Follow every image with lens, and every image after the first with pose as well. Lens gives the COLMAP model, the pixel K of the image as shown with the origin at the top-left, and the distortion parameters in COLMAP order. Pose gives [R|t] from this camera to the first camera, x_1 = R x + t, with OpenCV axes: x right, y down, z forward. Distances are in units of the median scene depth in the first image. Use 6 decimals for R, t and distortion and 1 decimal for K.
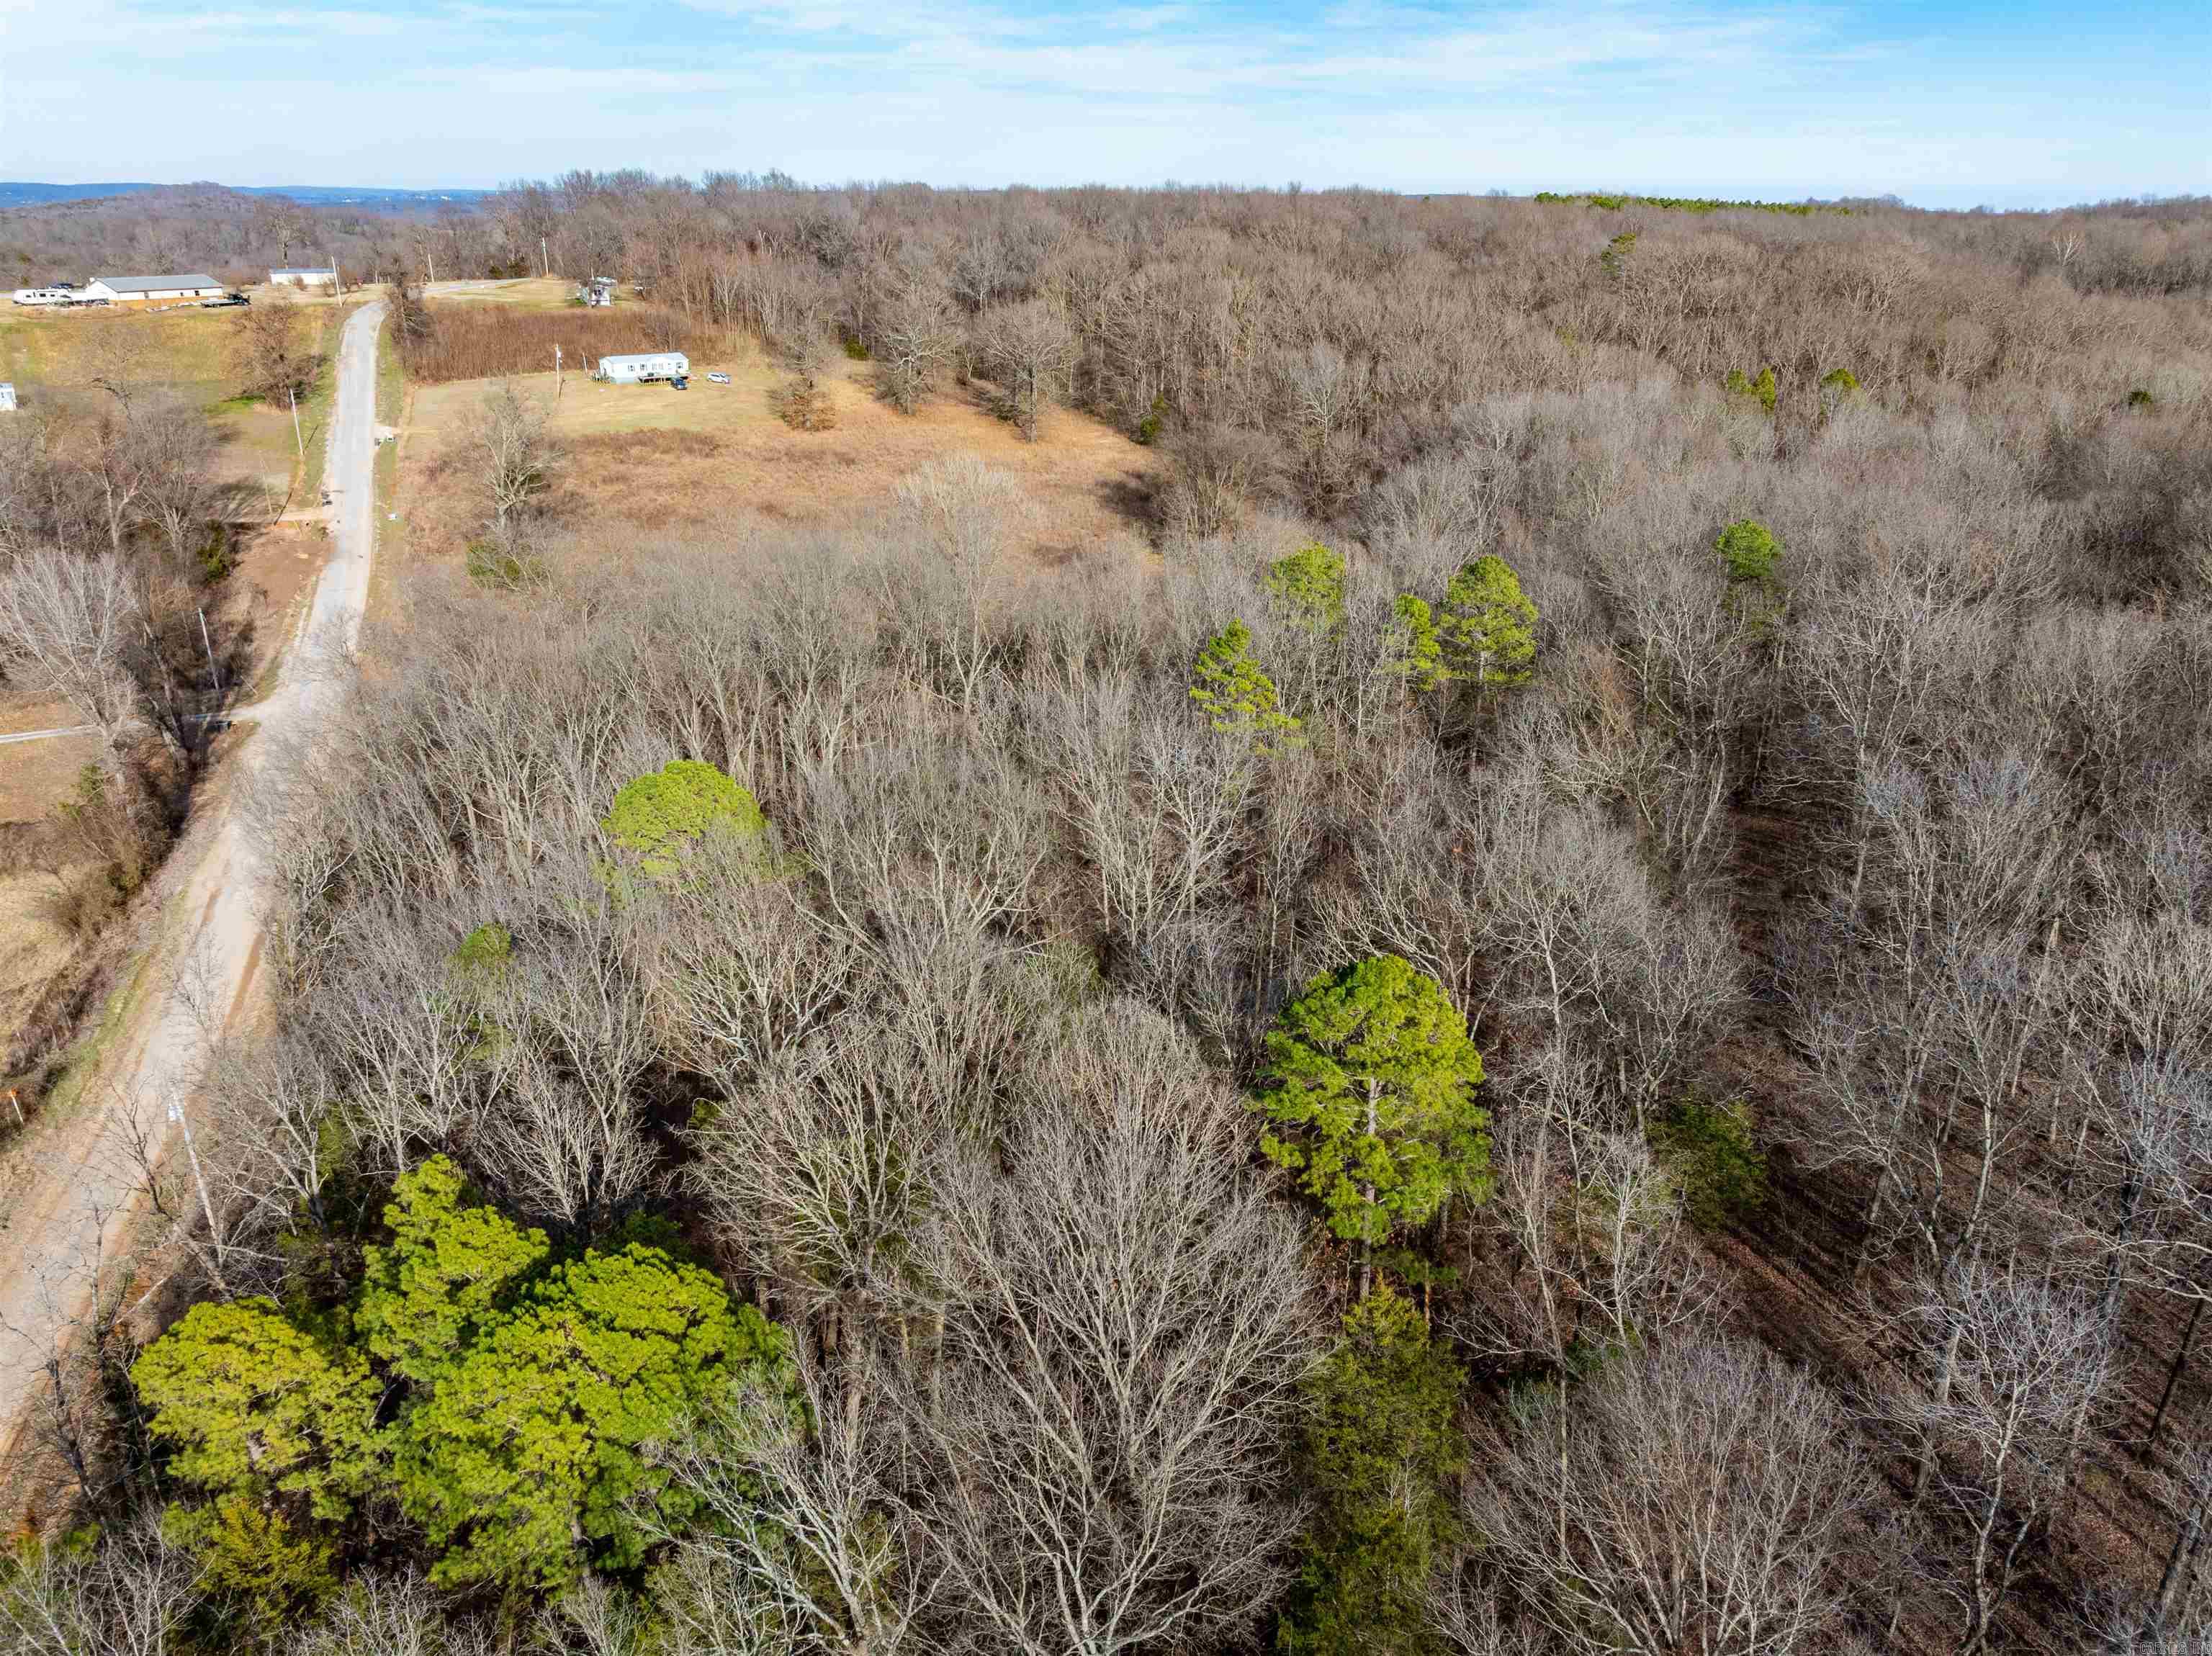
lens RADIAL K [[1555.8, 0, 1116.5], [0, 1555.8, 825.8], [0, 0, 1]] dist [-0.034759, 0.022730]
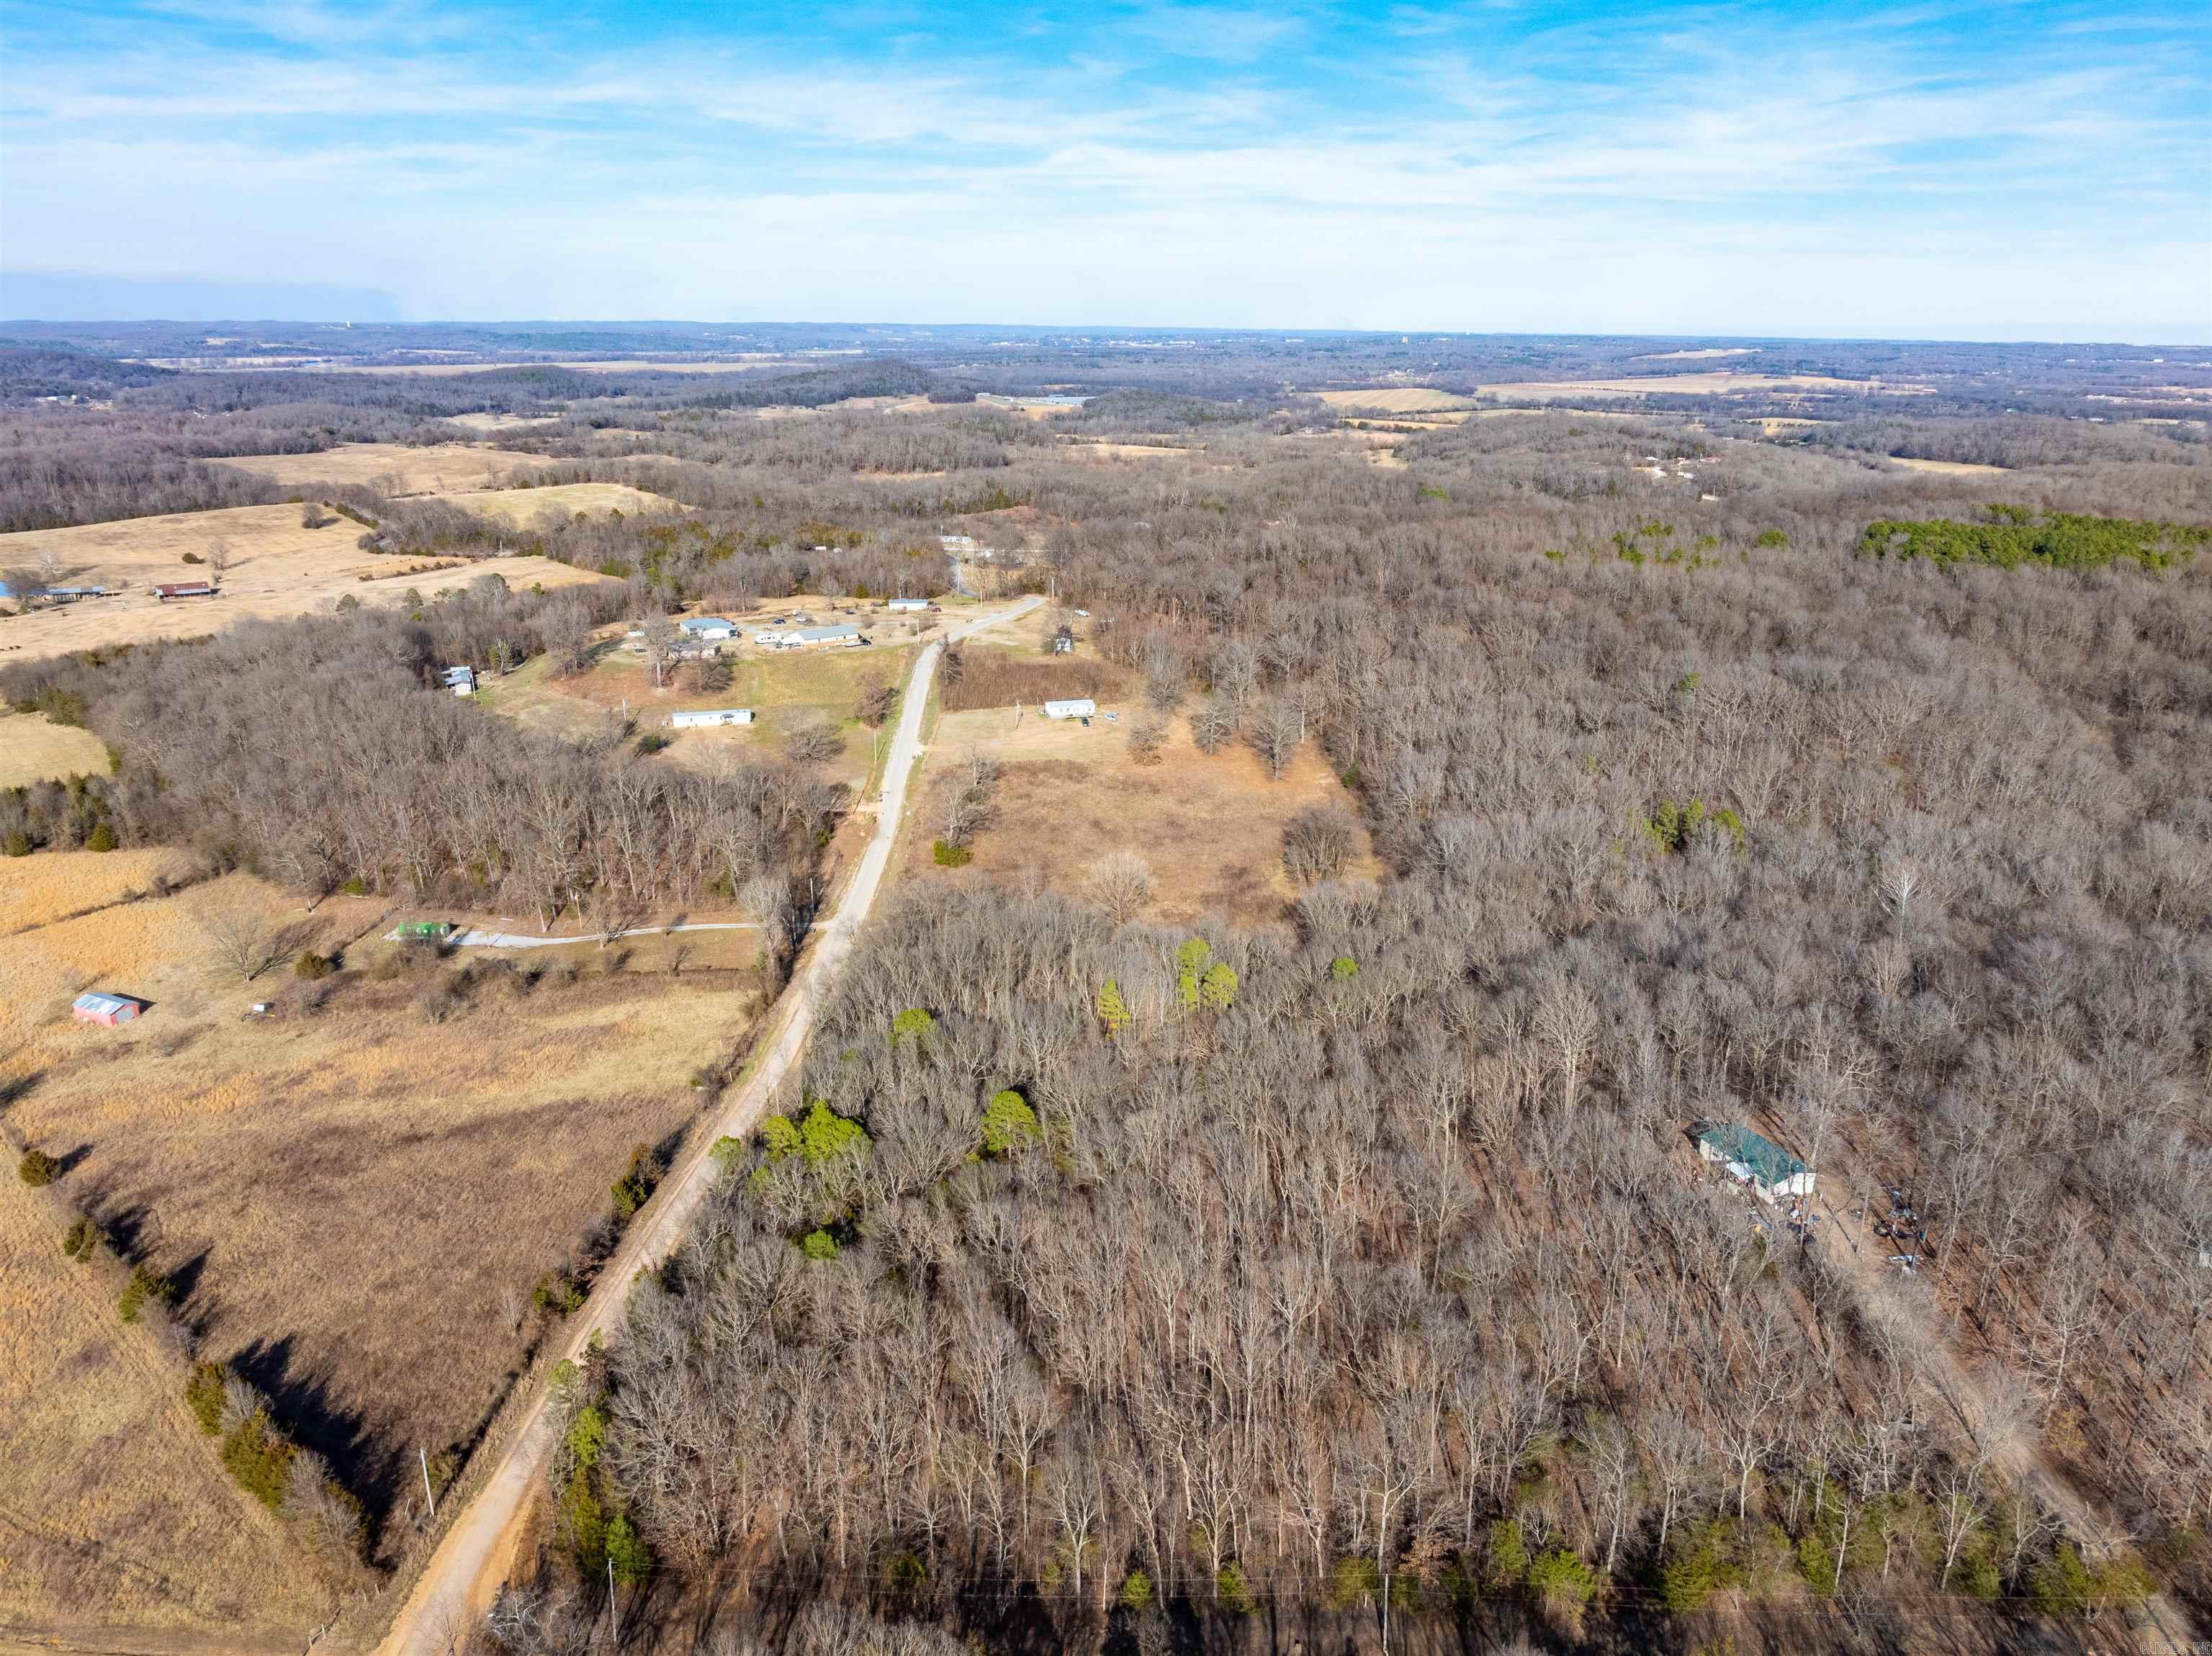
lens RADIAL K [[1555.8, 0, 1121.4], [0, 1555.8, 840.2], [0, 0, 1]] dist [-0.034759, 0.022730]
pose [[0.934158, 0.112906, -0.338529, 0.390331], [-0.135774, 0.989737, -0.044567, -0.097236], [0.330023, 0.087595, 0.939900, -0.653077]]
